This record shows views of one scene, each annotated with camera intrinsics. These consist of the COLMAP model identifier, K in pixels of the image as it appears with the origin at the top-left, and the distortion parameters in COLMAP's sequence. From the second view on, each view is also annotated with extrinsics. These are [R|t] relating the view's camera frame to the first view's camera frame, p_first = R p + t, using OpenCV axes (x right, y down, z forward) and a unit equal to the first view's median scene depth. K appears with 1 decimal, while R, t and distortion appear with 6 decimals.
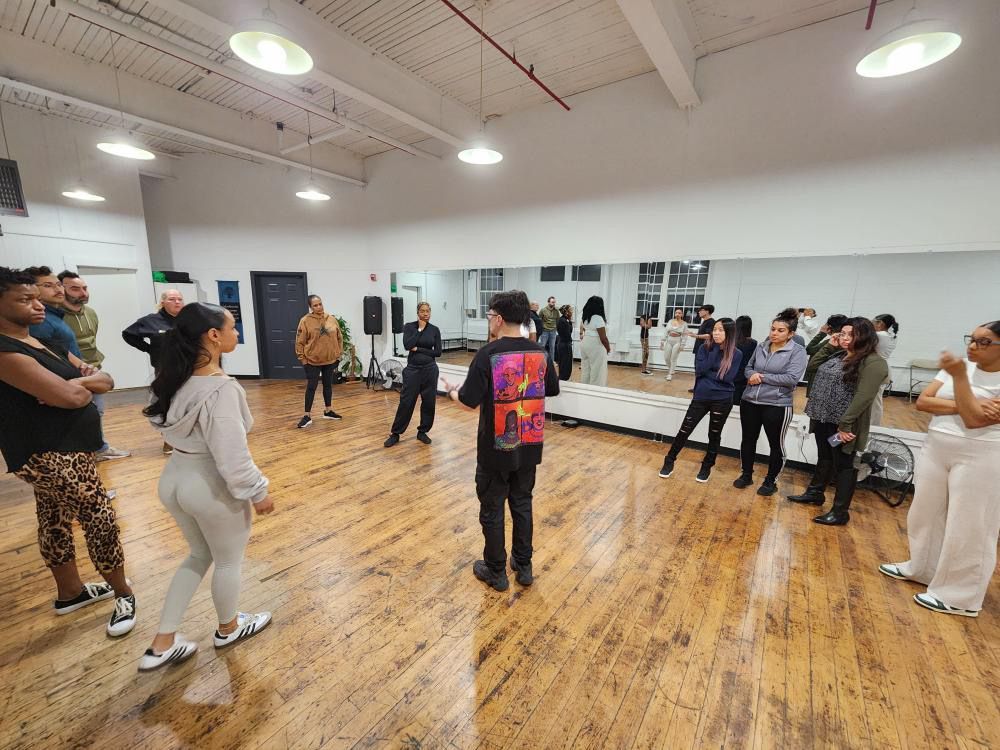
lens RADIAL K [[403.2, 0, 499.4], [0, 403.2, 373.6], [0, 0, 1]] dist [0.002817, -0.002065]
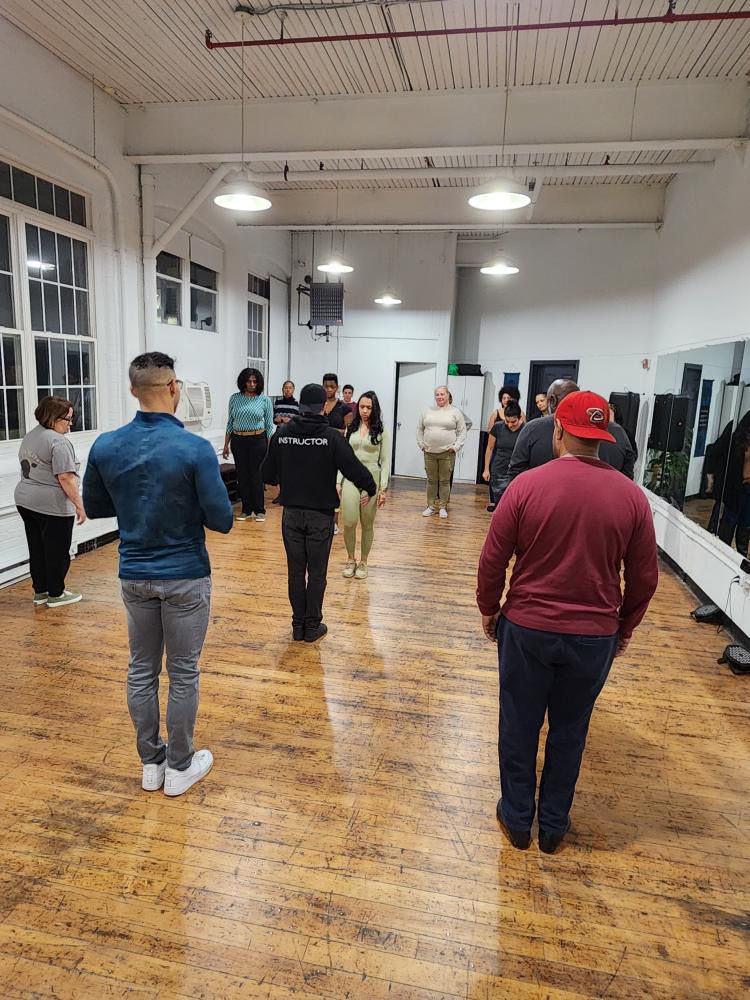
lens RADIAL K [[647.0, 0, 369.5], [0, 647.0, 502.1], [0, 0, 1]] dist [0.007871, -0.003701]
pose [[0.416392, 0.160544, -0.894899, 1.203072], [-0.185604, 0.978568, 0.089193, -0.071248], [0.890039, 0.128958, 0.437265, 0.425326]]
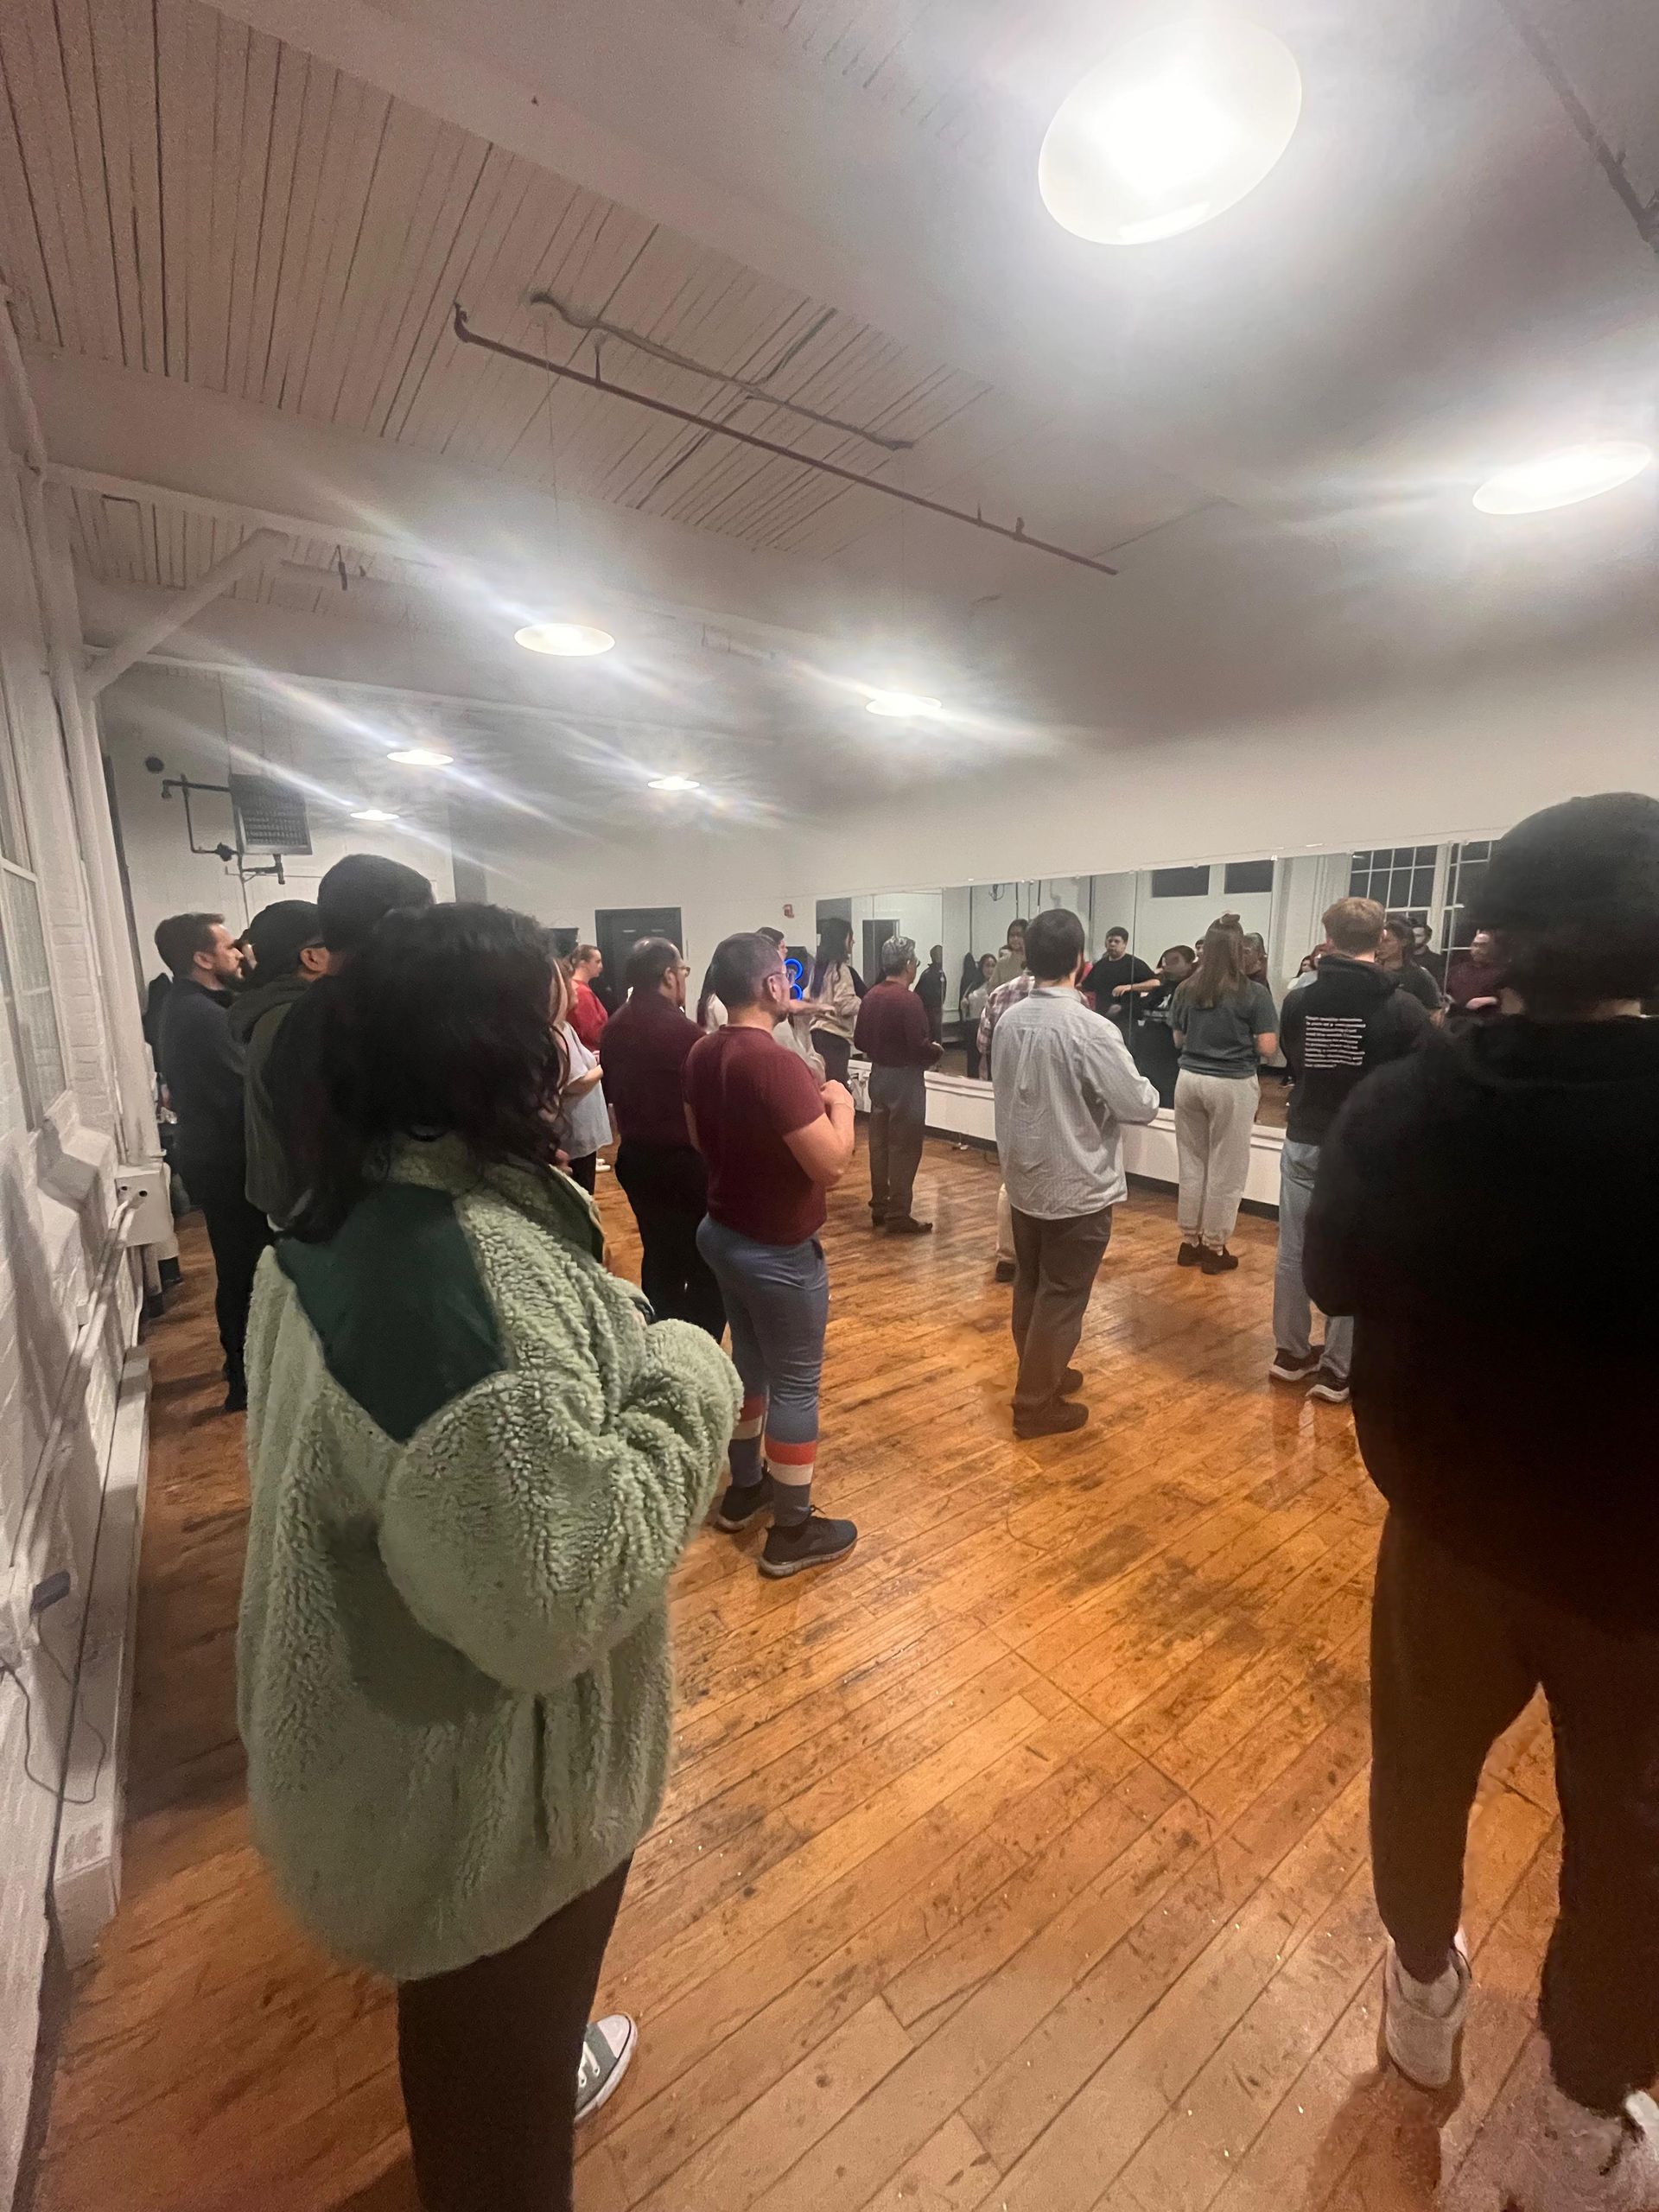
lens RADIAL K [[869.9, 0, 849.4], [0, 869.9, 1110.8], [0, 0, 1]] dist [-0.021342, 0.000008]
pose [[0.951557, 0.024451, -0.306499, 0.328569], [-0.022193, 0.999695, 0.010851, 0.046212], [0.306671, -0.003523, 0.951809, -0.260816]]
